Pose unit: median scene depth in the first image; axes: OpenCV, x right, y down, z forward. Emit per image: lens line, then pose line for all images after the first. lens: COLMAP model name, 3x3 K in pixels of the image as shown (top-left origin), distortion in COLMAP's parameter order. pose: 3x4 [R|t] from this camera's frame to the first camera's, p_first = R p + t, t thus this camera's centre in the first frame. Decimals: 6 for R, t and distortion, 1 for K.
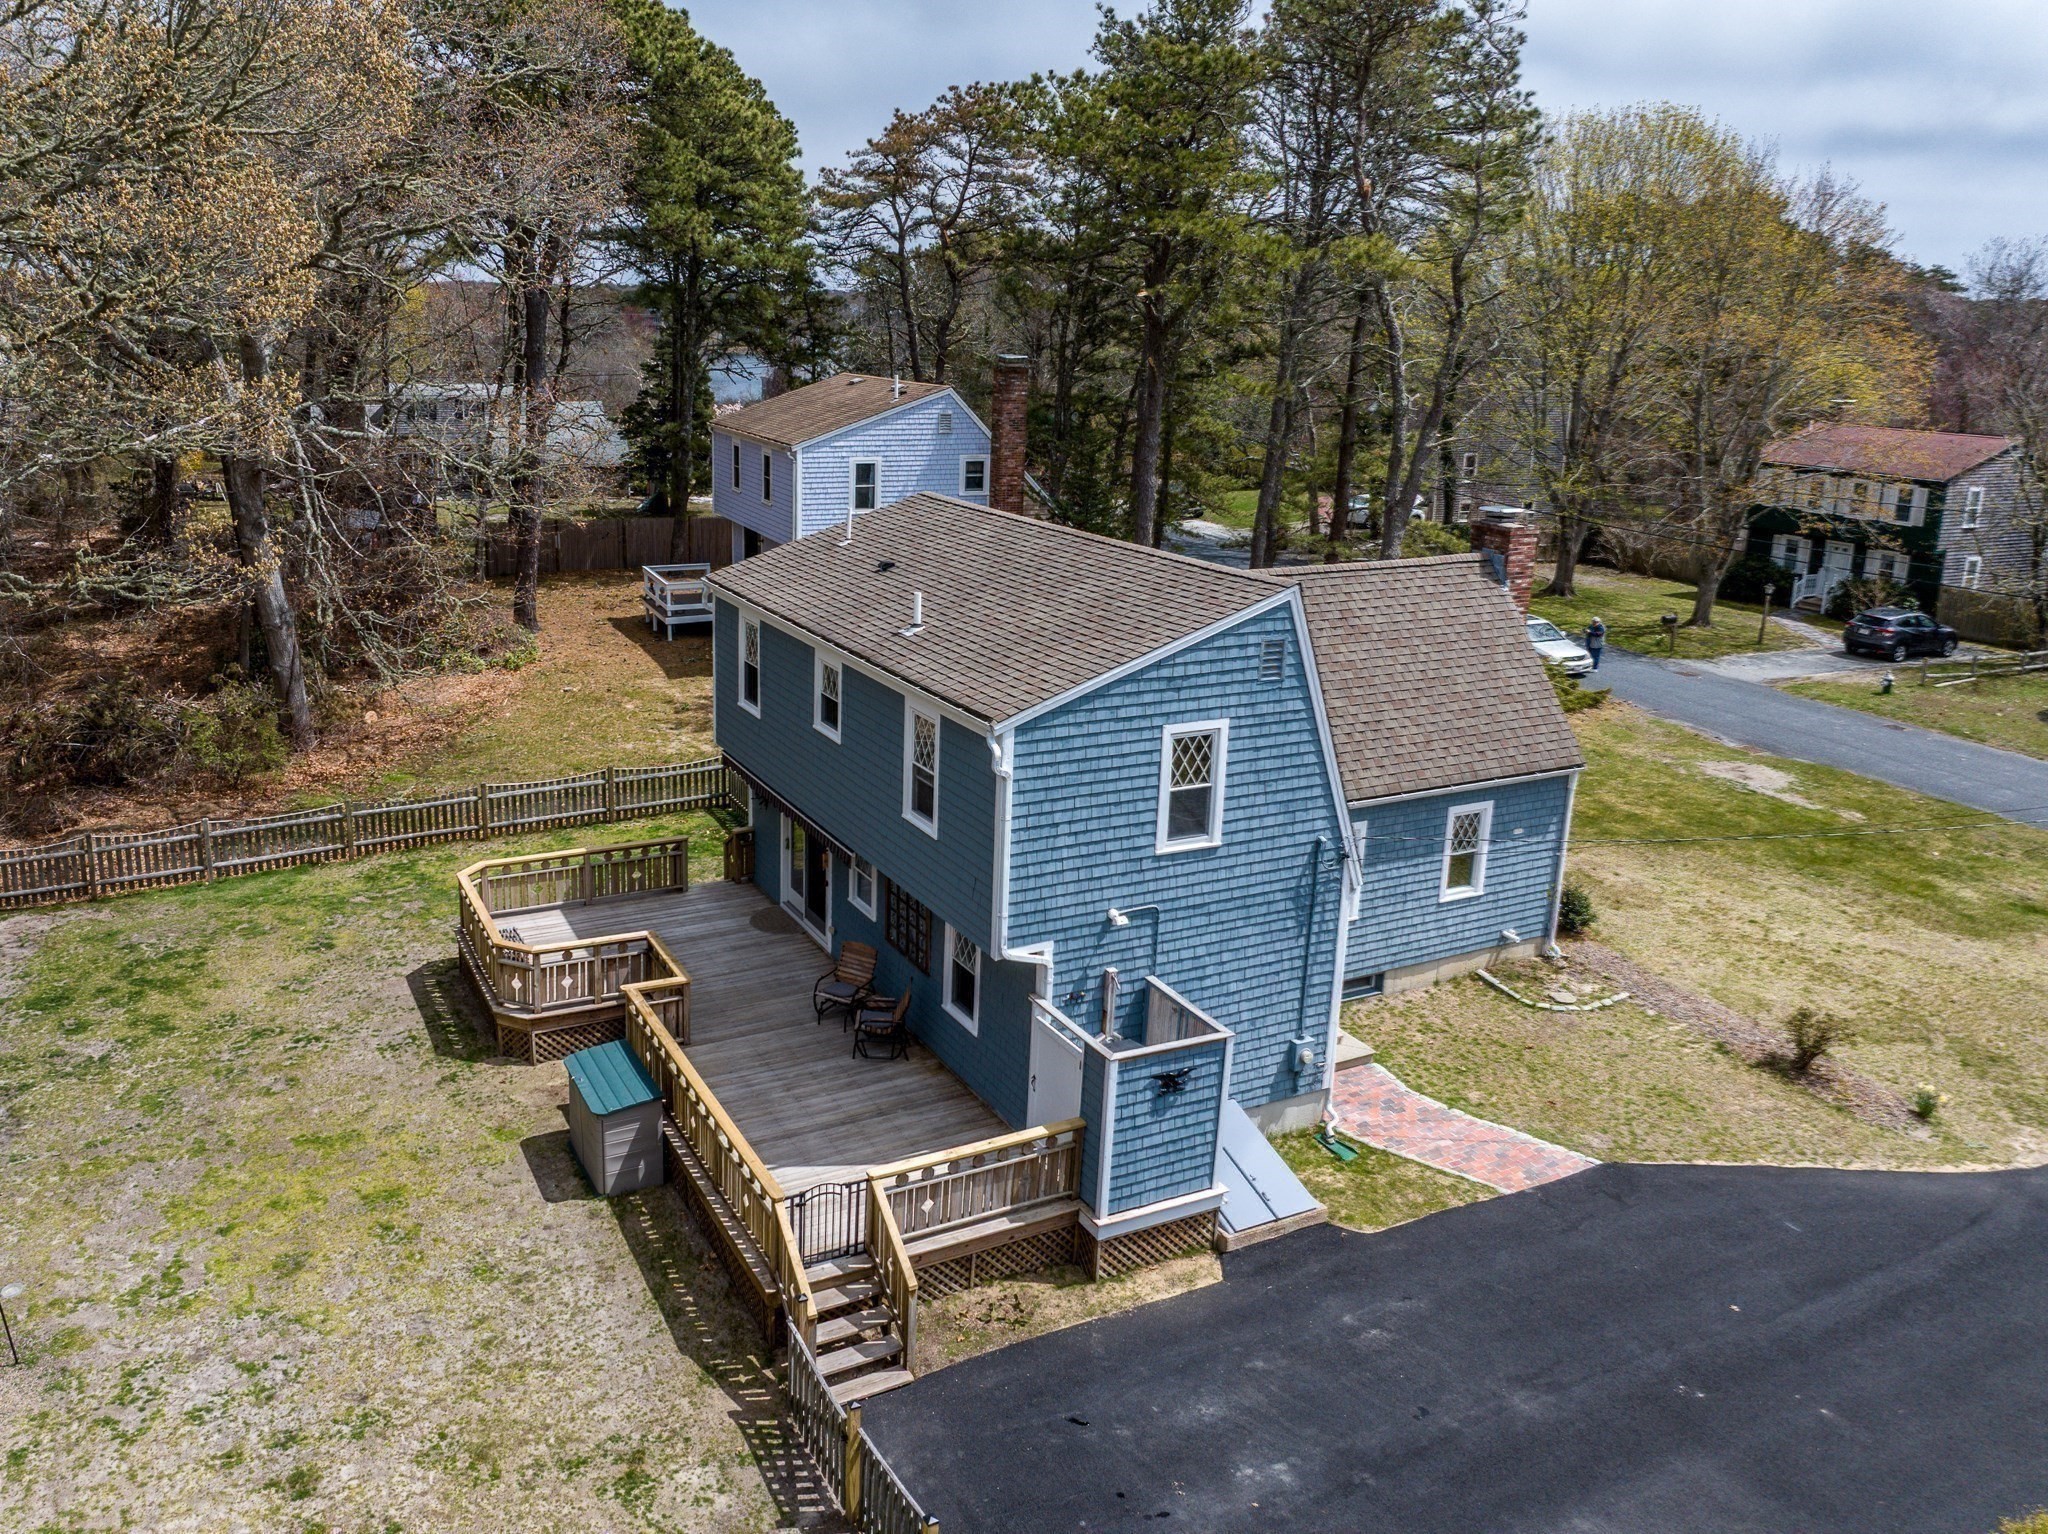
lens RADIAL K [[1622.8, 0, 1024.1], [0, 1622.8, 820.4], [0, 0, 1]] dist [-0.050346, -0.003816]
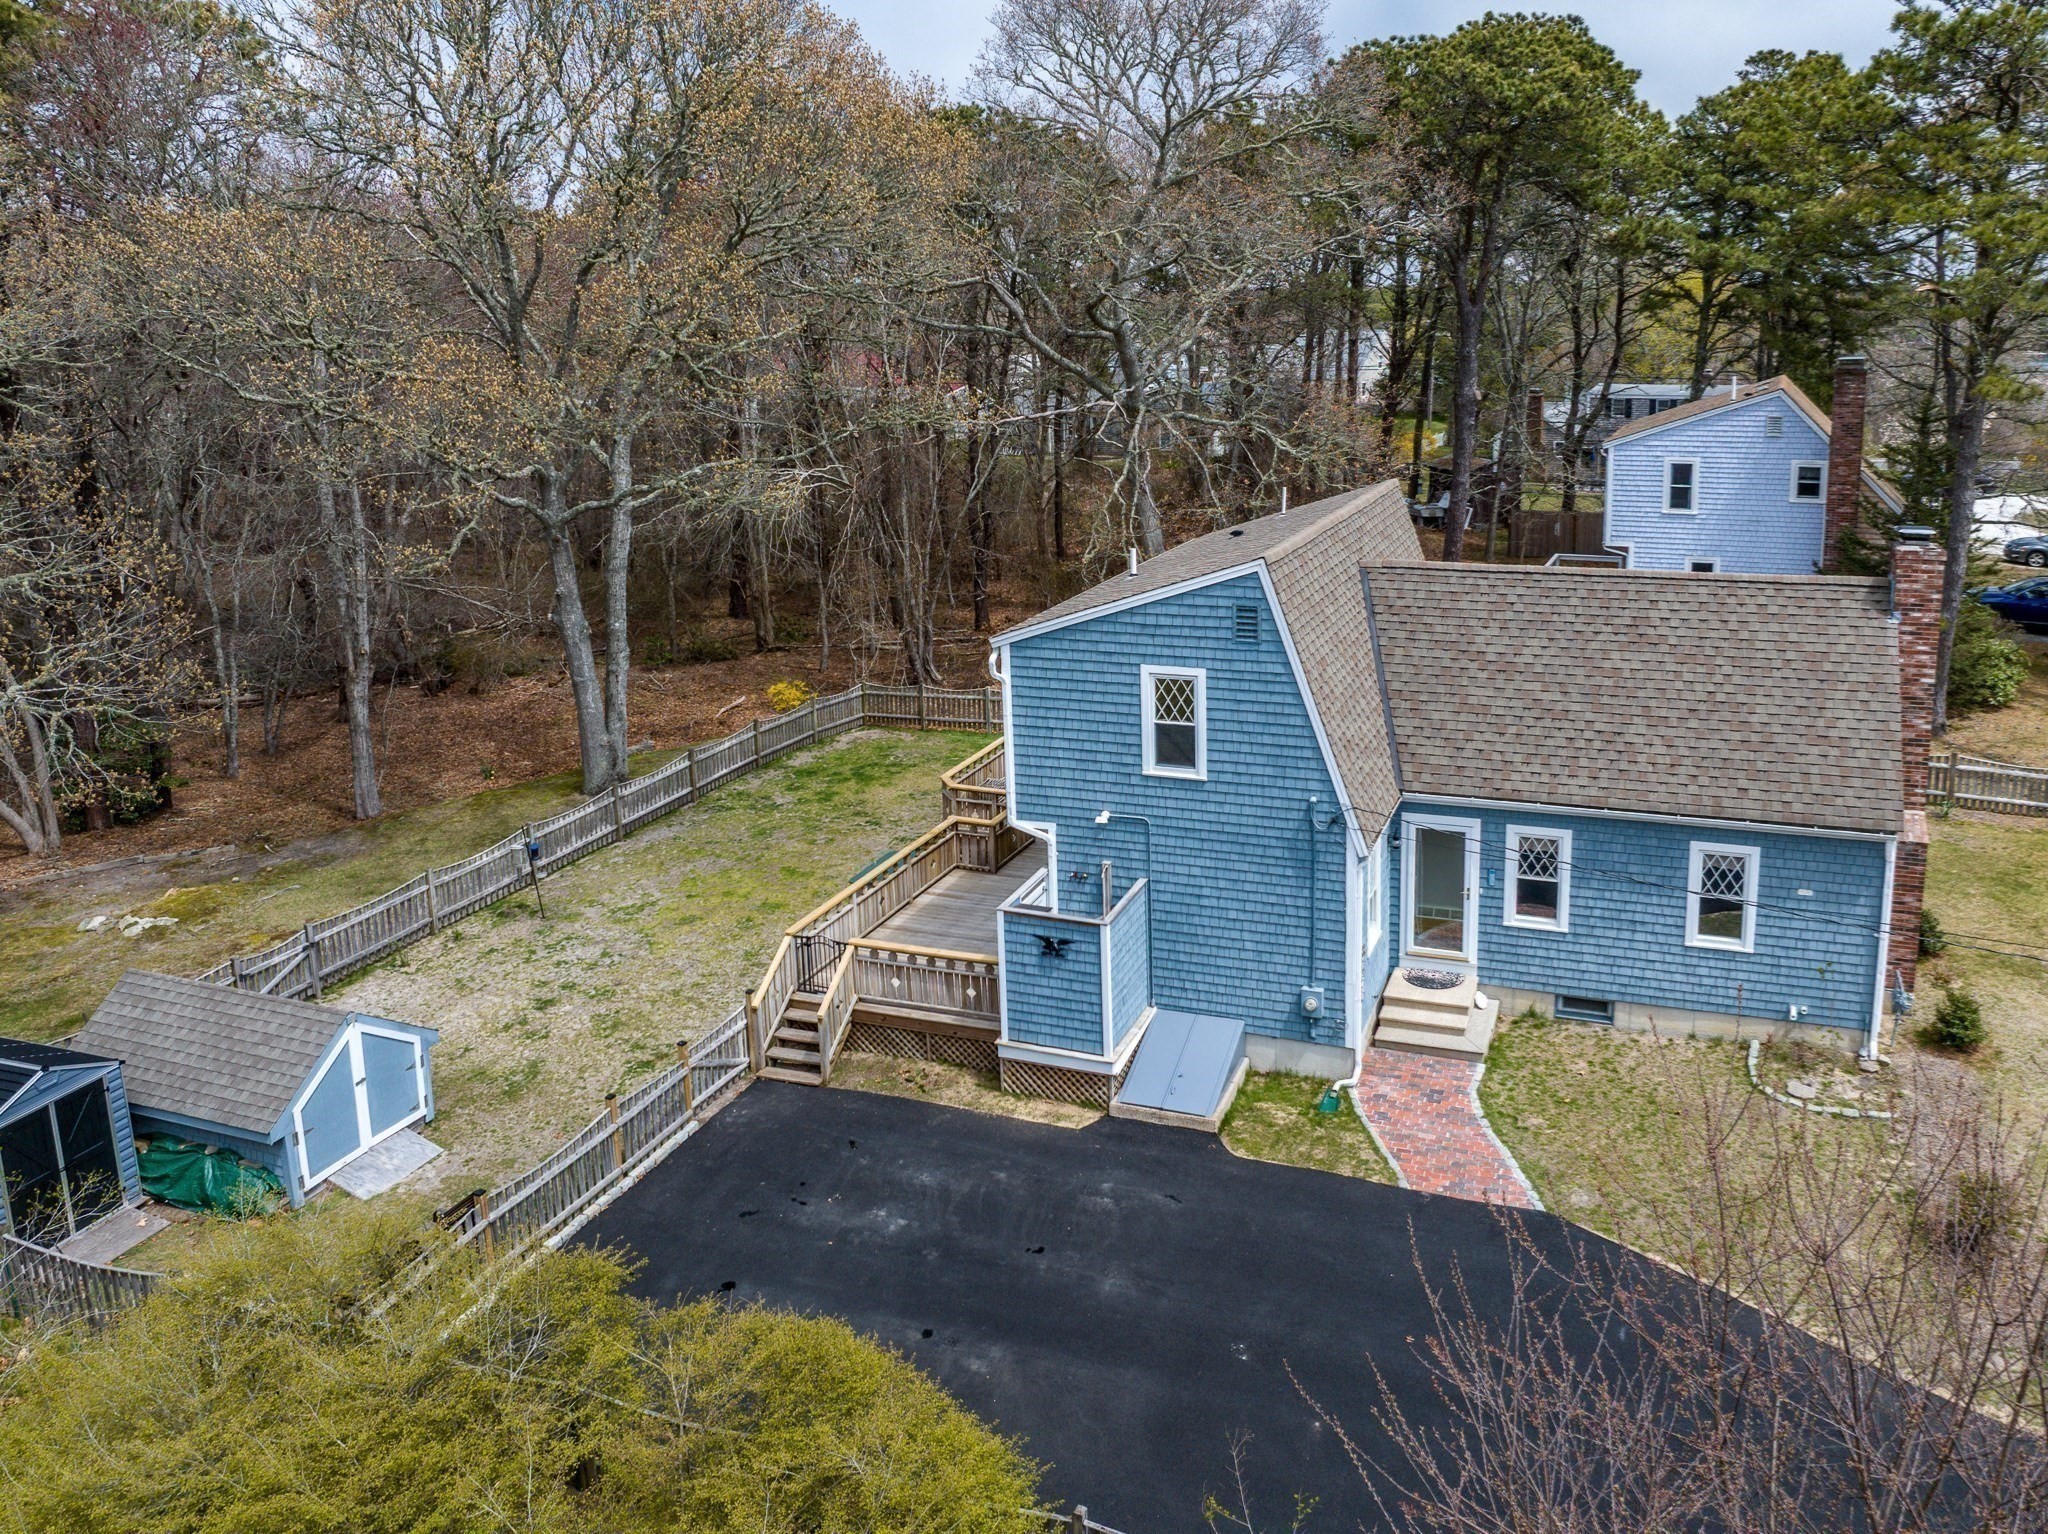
lens RADIAL K [[1587.1, 0, 1024.0], [0, 1587.1, 767.0], [0, 0, 1]] dist [-0.036103, -0.006675]
pose [[0.646999, 0.178669, -0.741262, 0.889130], [-0.198275, 0.978139, 0.062703, -0.039774], [0.736260, 0.106405, 0.668281, 0.158510]]
